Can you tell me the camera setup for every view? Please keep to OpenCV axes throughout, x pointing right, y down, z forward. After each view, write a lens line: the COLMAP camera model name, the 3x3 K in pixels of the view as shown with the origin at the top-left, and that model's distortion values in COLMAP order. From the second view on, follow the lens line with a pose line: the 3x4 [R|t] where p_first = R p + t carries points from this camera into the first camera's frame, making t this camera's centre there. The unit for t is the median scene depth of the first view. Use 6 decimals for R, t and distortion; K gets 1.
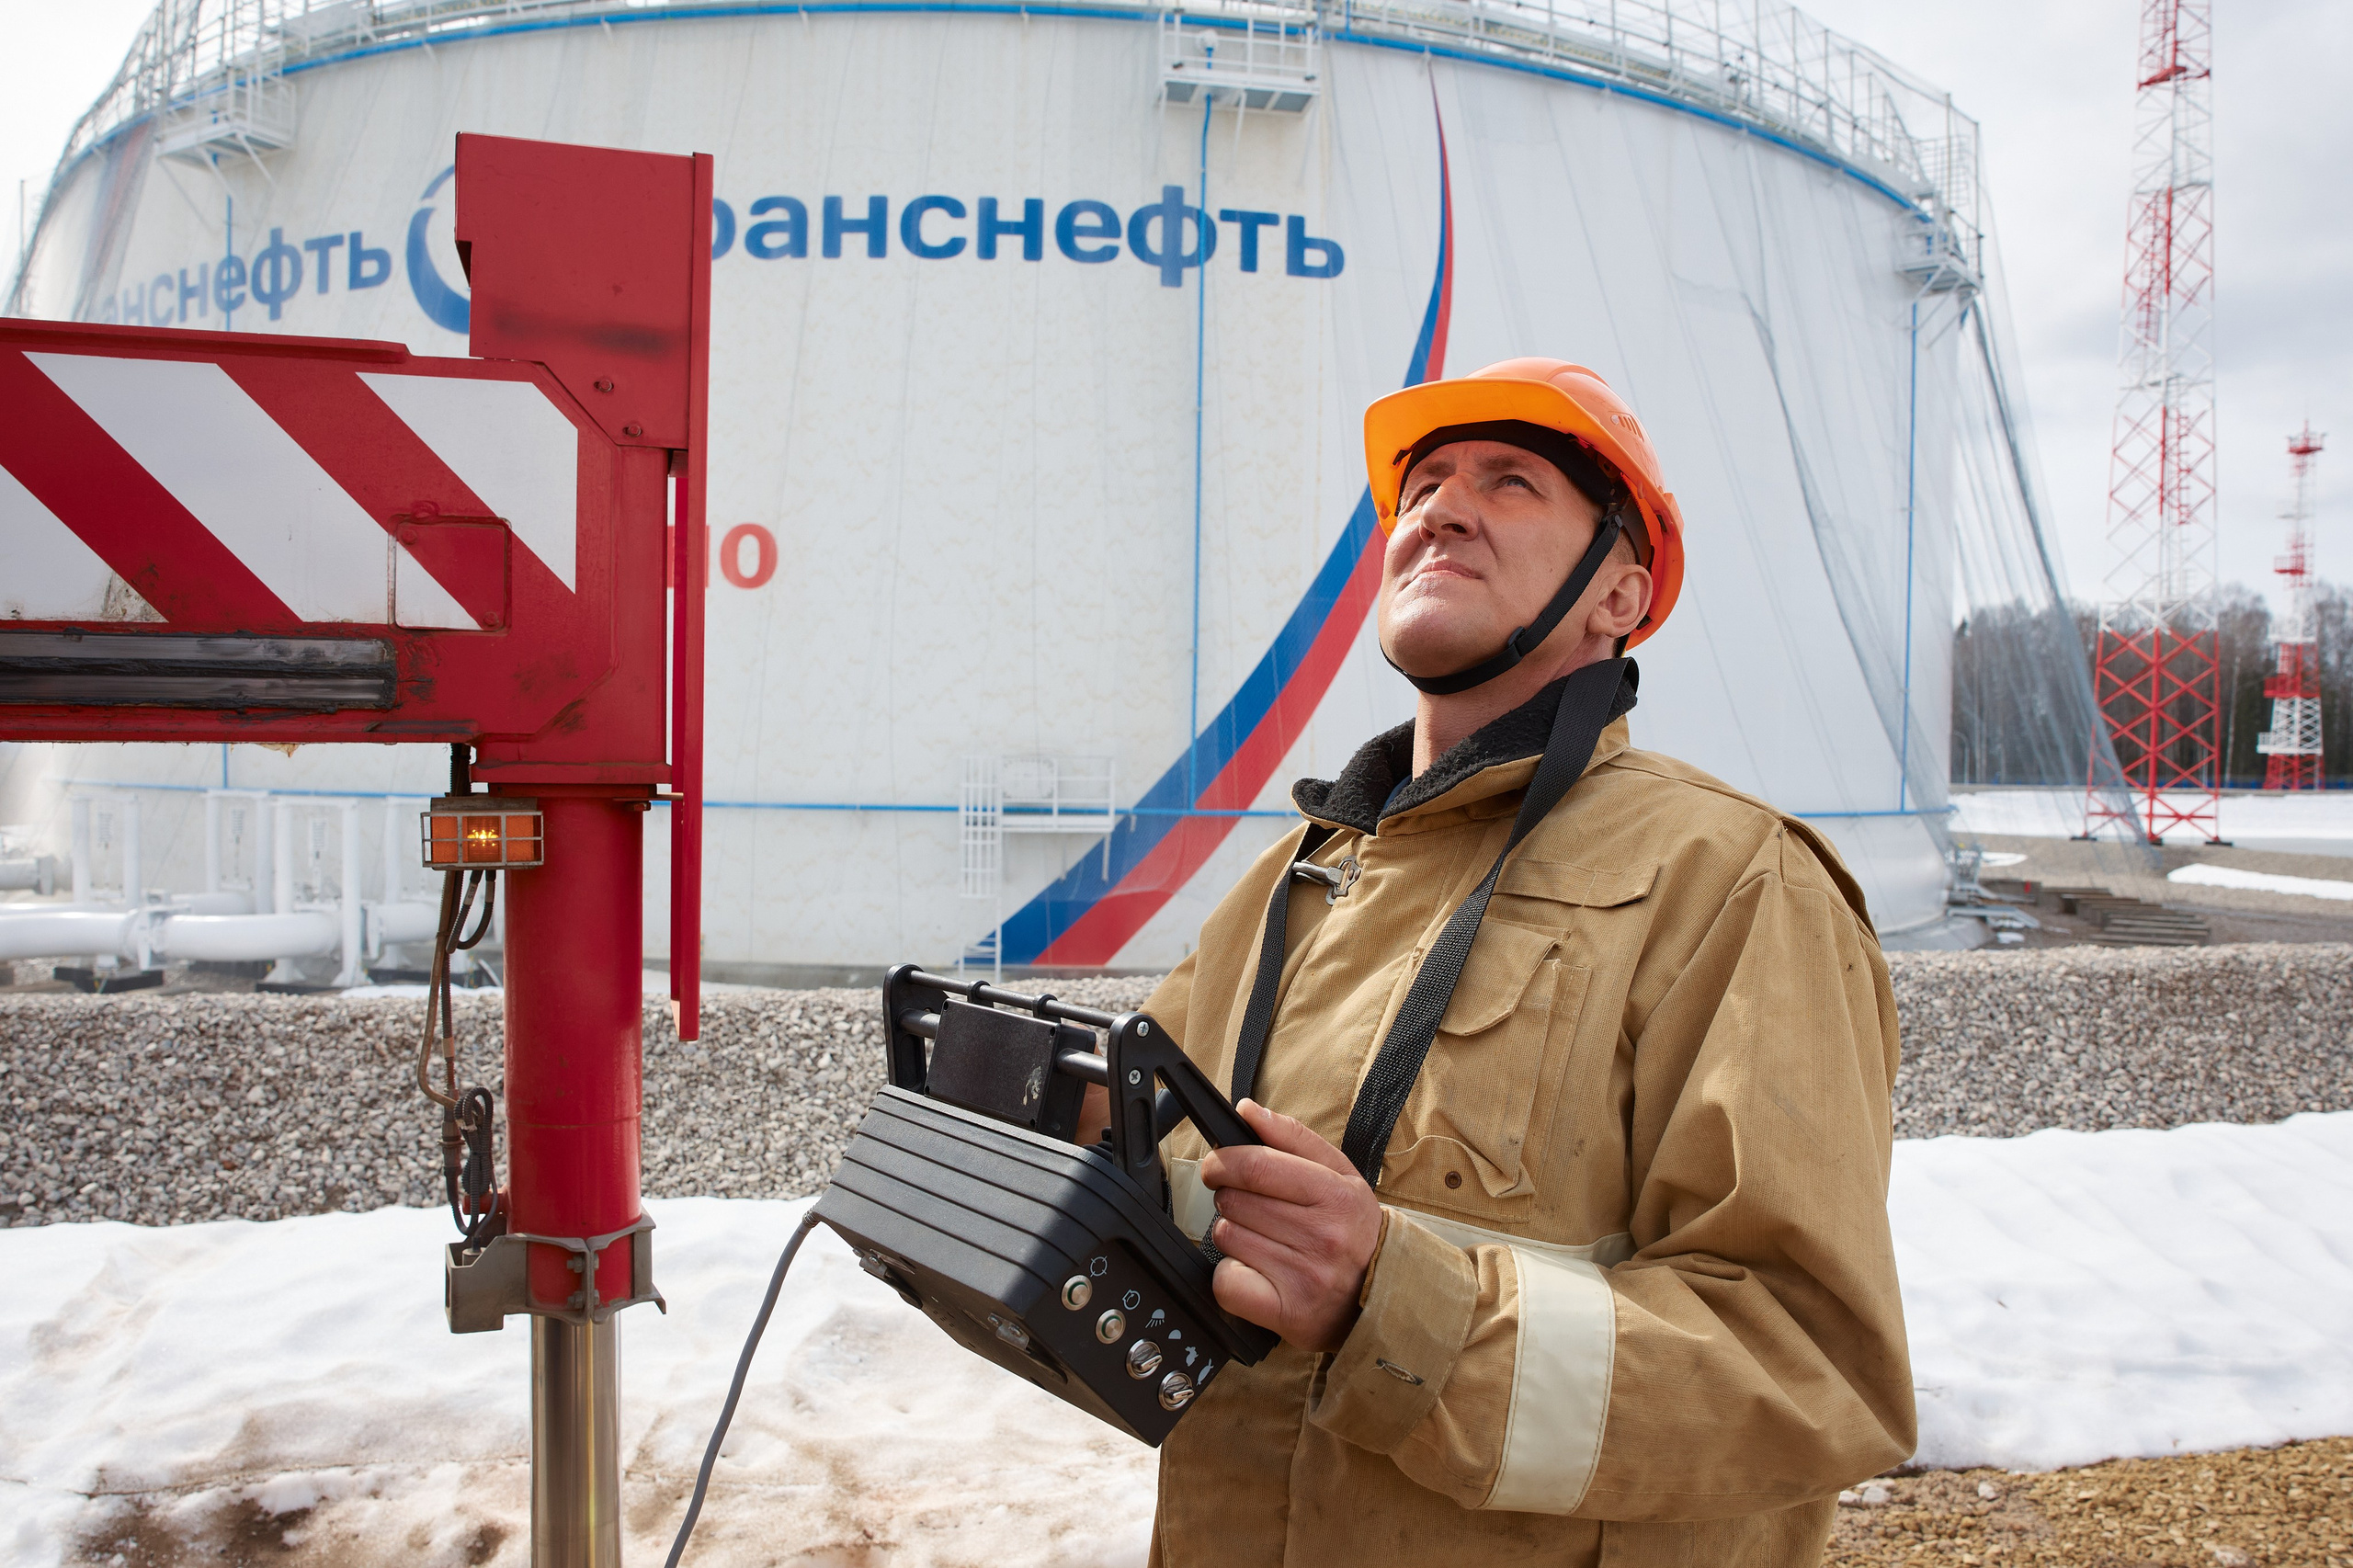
lens RADIAL K [[1944.8, 0, 1224.4], [0, 1944.8, 813.4], [0, 0, 1]] dist [-0.125932, 0.159072]
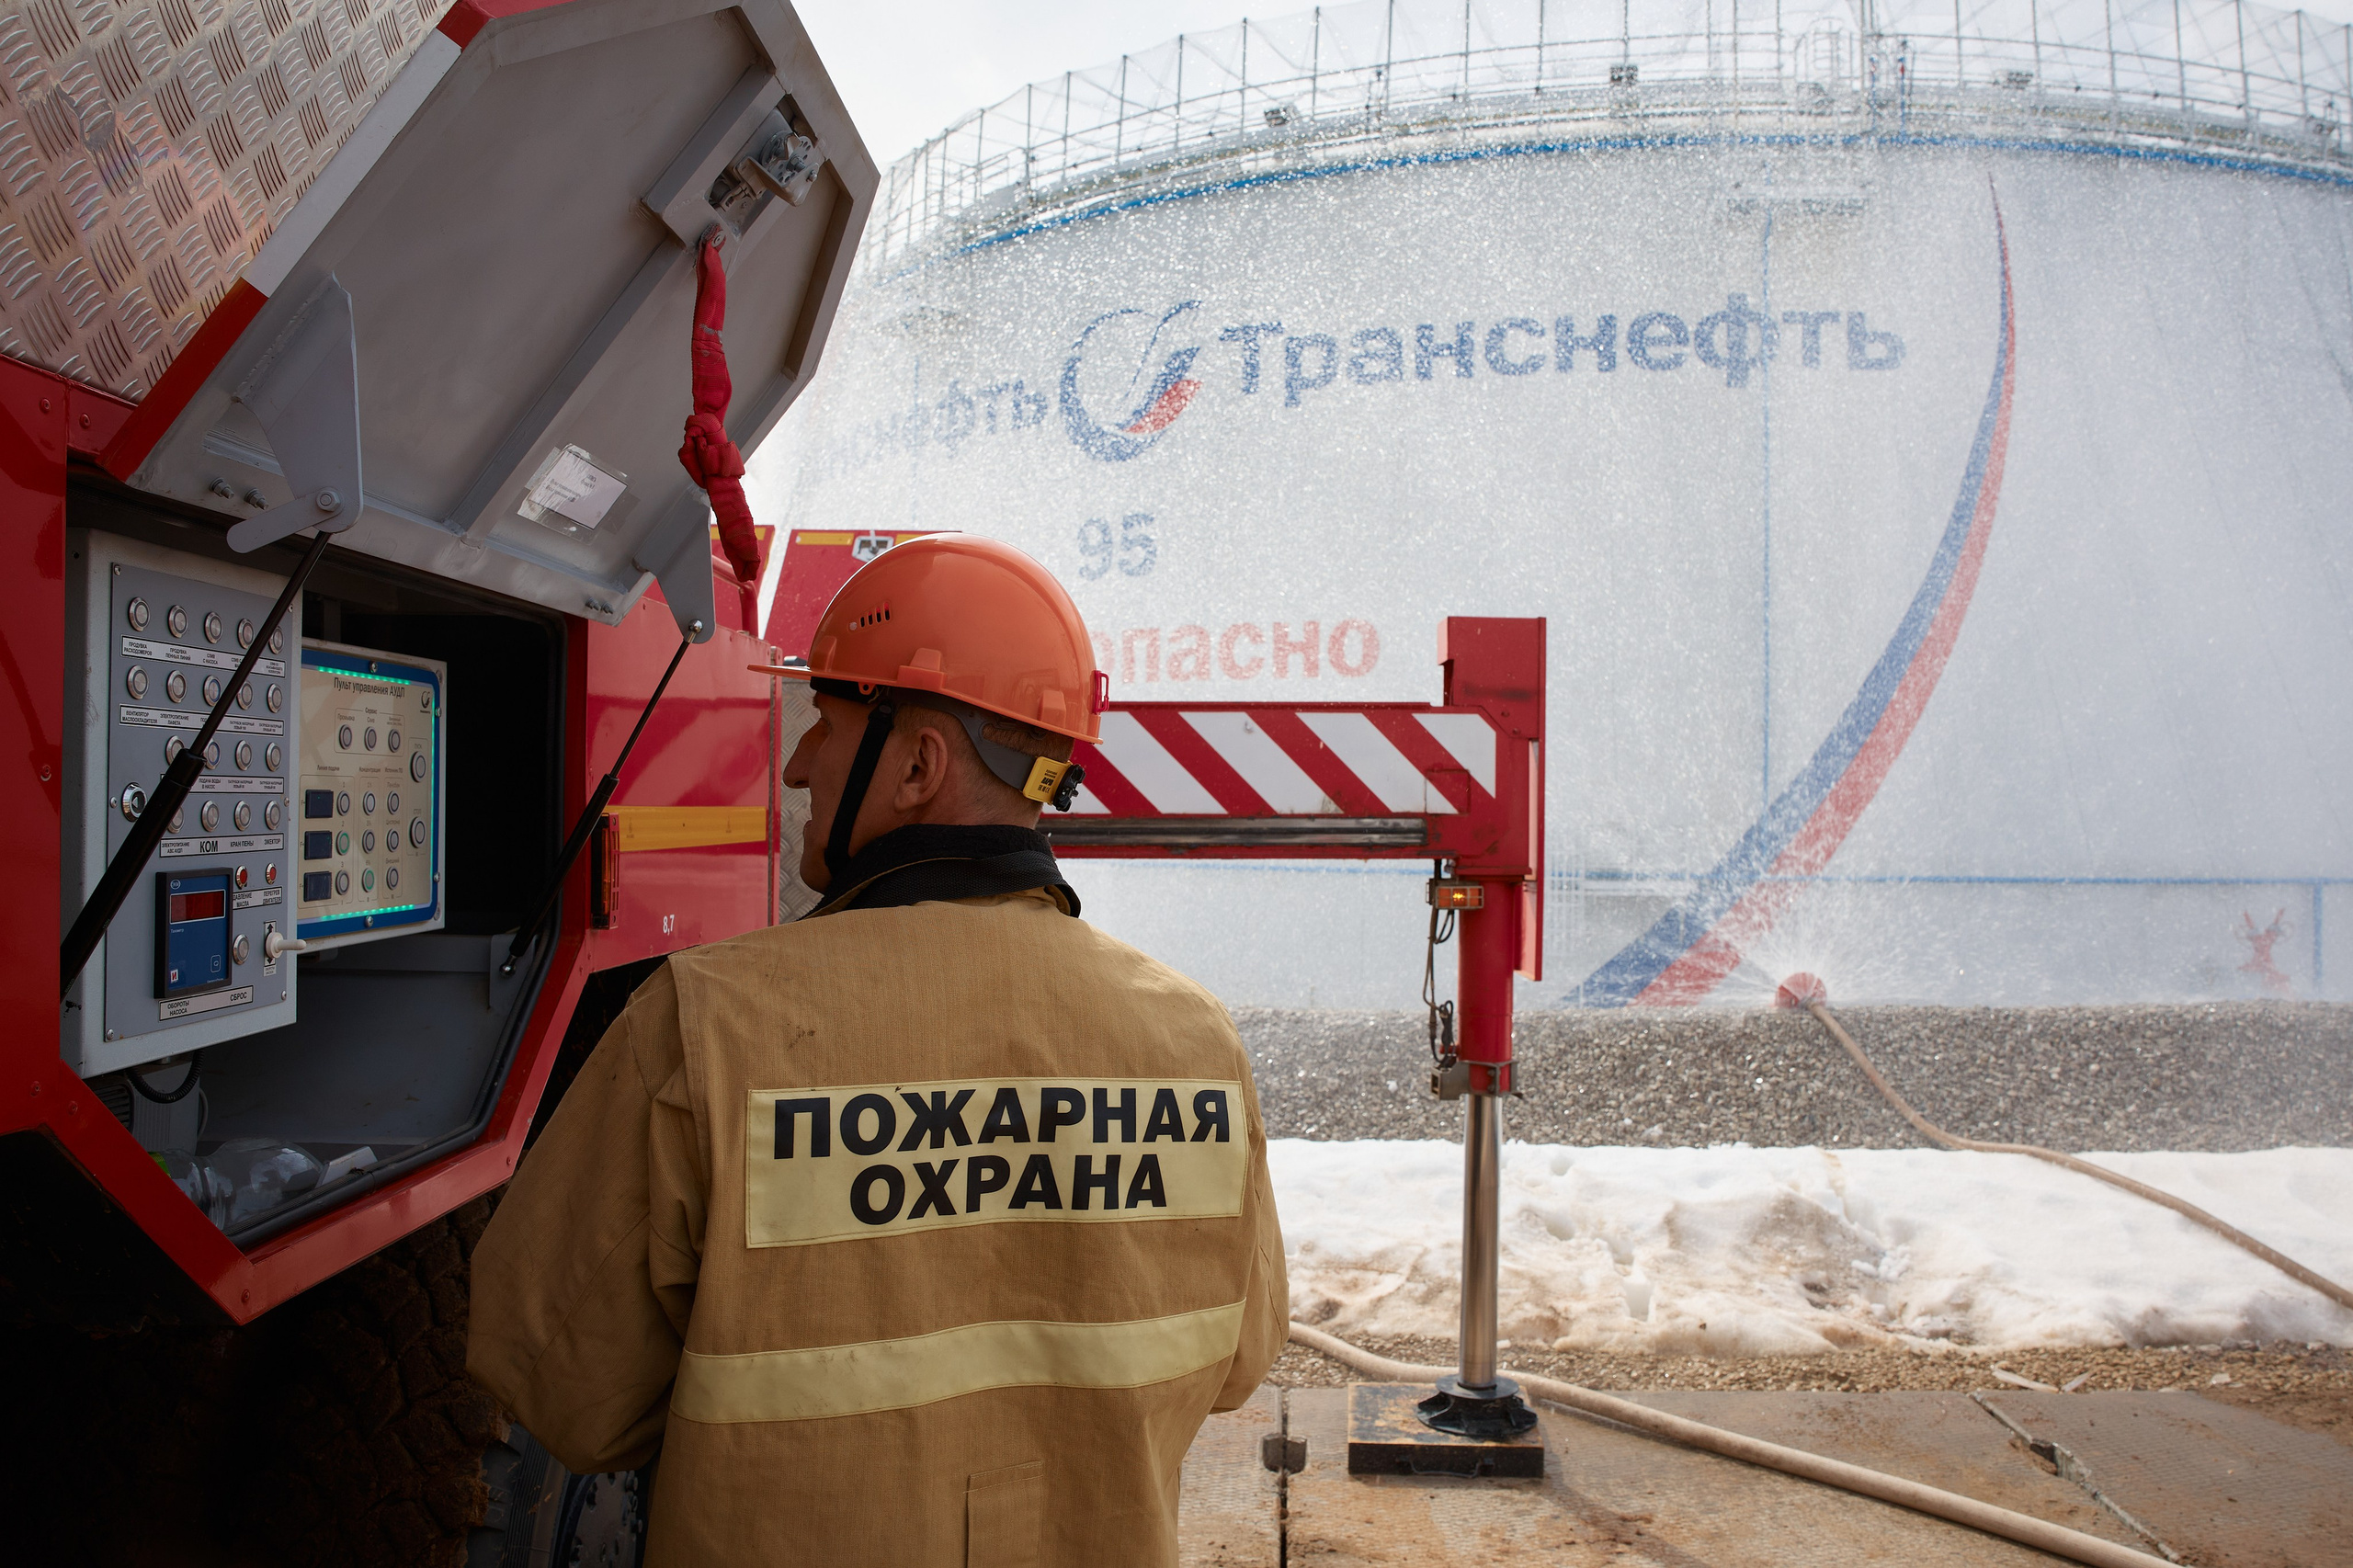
lens RADIAL K [[1944.8, 0, 1224.4], [0, 1944.8, 813.4], [0, 0, 1]] dist [-0.125932, 0.159072]
pose [[0.958104, -0.009320, -0.286268, 0.043344], [-0.000041, 0.999466, -0.032676, -0.012622], [0.286419, 0.031319, 0.957592, -1.452587]]
